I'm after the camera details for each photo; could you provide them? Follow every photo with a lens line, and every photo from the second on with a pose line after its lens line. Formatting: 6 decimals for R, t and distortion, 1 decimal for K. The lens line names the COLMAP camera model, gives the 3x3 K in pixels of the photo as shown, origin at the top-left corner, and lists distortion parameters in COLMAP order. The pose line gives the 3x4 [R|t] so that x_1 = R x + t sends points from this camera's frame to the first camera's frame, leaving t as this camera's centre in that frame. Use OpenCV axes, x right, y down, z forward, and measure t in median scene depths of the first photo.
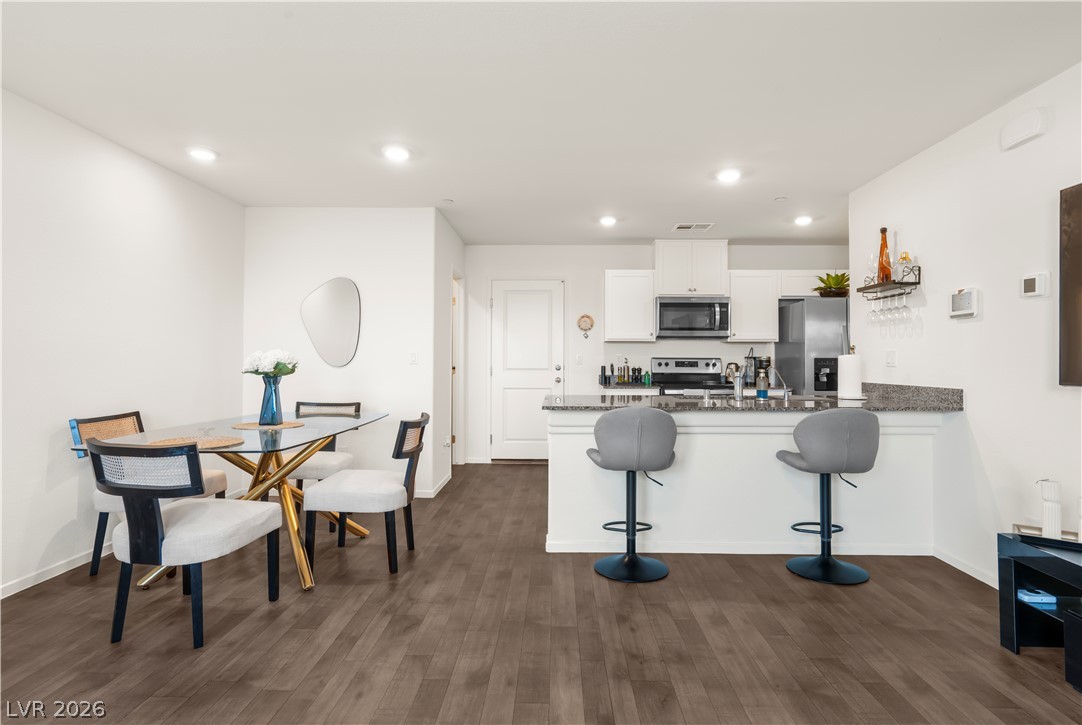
lens RADIAL K [[569.9, 0, 543.5], [0, 569.9, 352.6], [0, 0, 1]] dist [-0.000124, 0.002655]
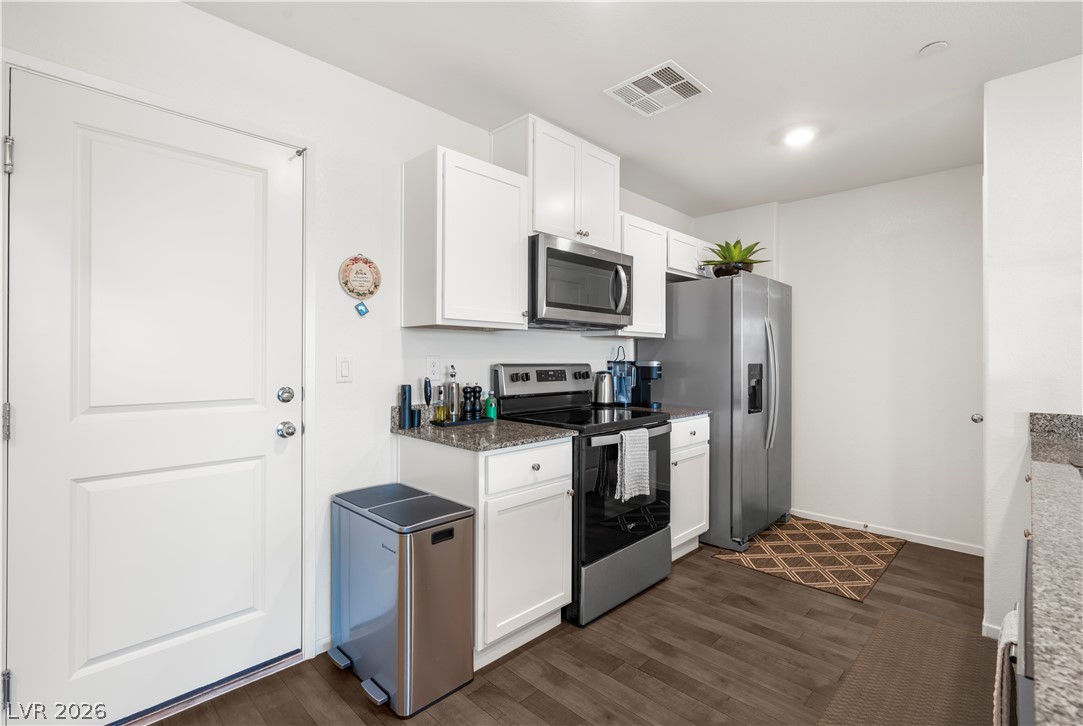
lens RADIAL K [[503.7, 0, 544.7], [0, 503.7, 355.2], [0, 0, 1]] dist [-0.005574, 0.004881]
pose [[0.680452, 0.001727, 0.732791, -0.149422], [-0.011638, 0.999897, 0.008450, -0.003929], [-0.732700, -0.014278, 0.680402, 1.078155]]
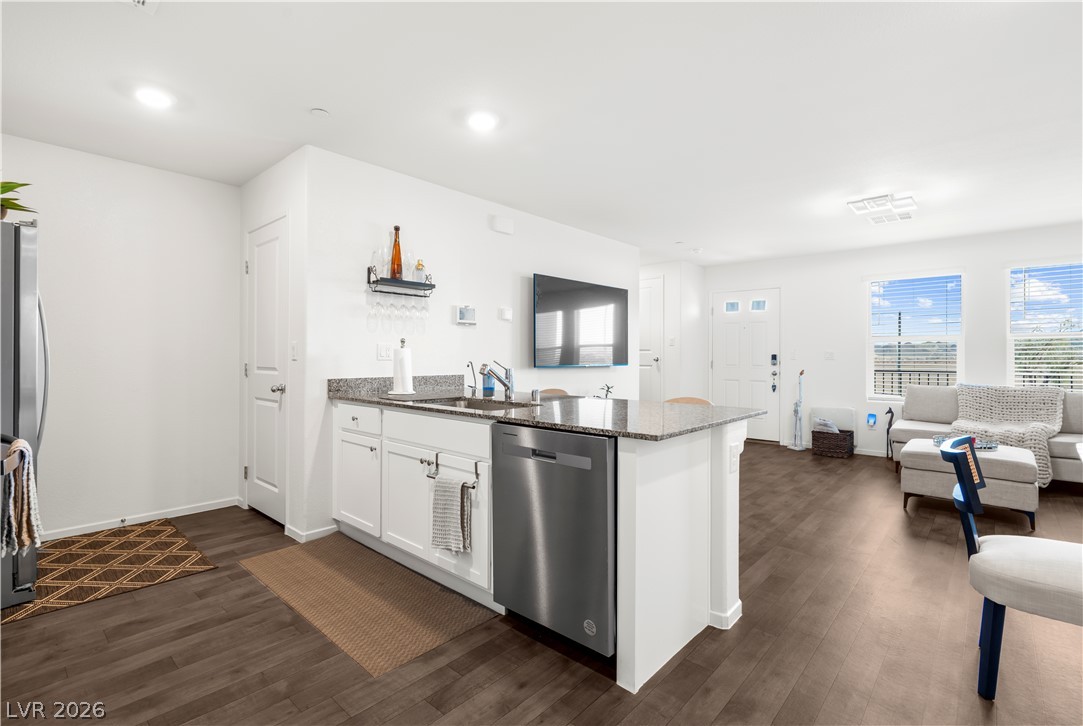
lens RADIAL K [[503.7, 0, 546.9], [0, 503.7, 354.9], [0, 0, 1]] dist [-0.005574, 0.004881]
pose [[-0.764303, -0.004012, 0.644845, -0.192667], [-0.015787, 0.999797, -0.012491, 0.021229], [-0.644664, -0.019727, -0.764211, 1.451663]]
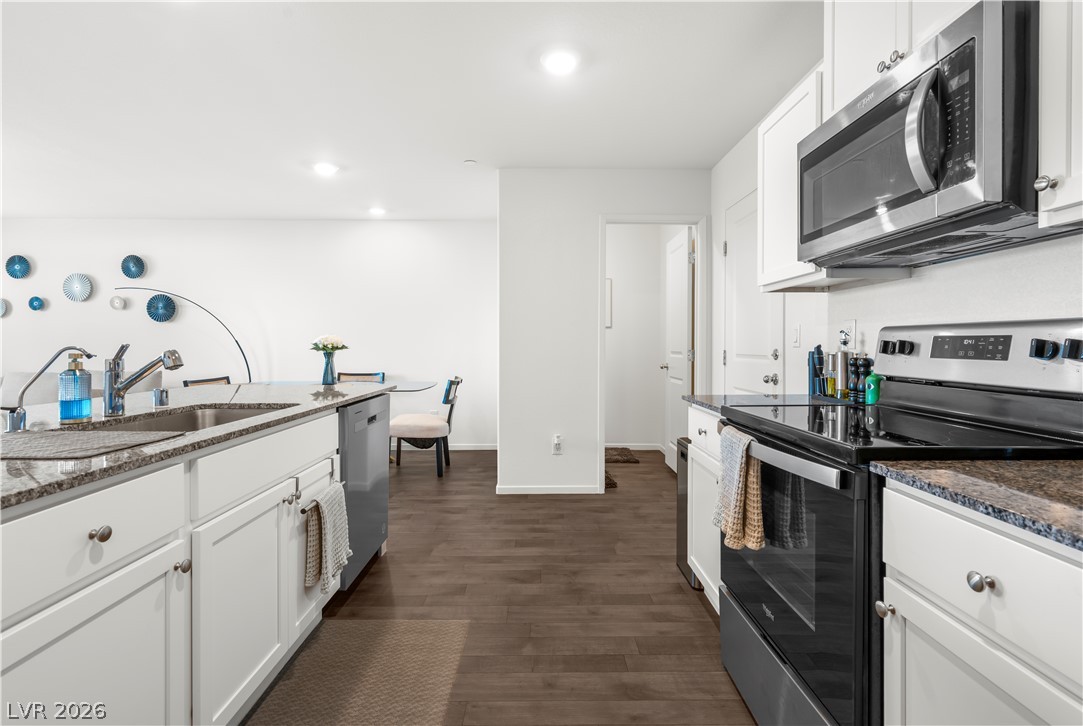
lens RADIAL K [[503.7, 0, 539.0], [0, 503.7, 353.9], [0, 0, 1]] dist [-0.005574, 0.004881]
pose [[0.029170, 0.013139, -0.999488, 0.736239], [0.013082, 0.999823, 0.013525, 0.027741], [0.999489, -0.013469, 0.028993, 1.259043]]
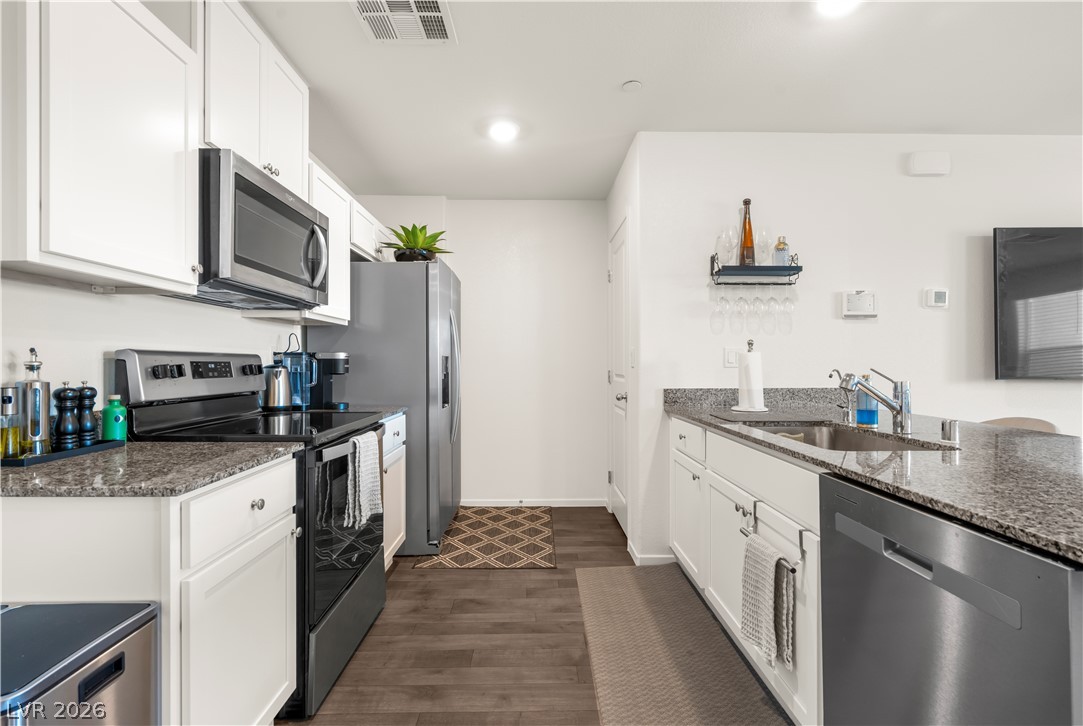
lens RADIAL K [[503.7, 0, 542.0], [0, 503.7, 362.8], [0, 0, 1]] dist [-0.005574, 0.004881]
pose [[-0.042692, -0.003402, 0.999083, -0.113648], [-0.013852, 0.999900, 0.002812, 0.019091], [-0.998992, -0.013719, -0.042735, 1.266446]]
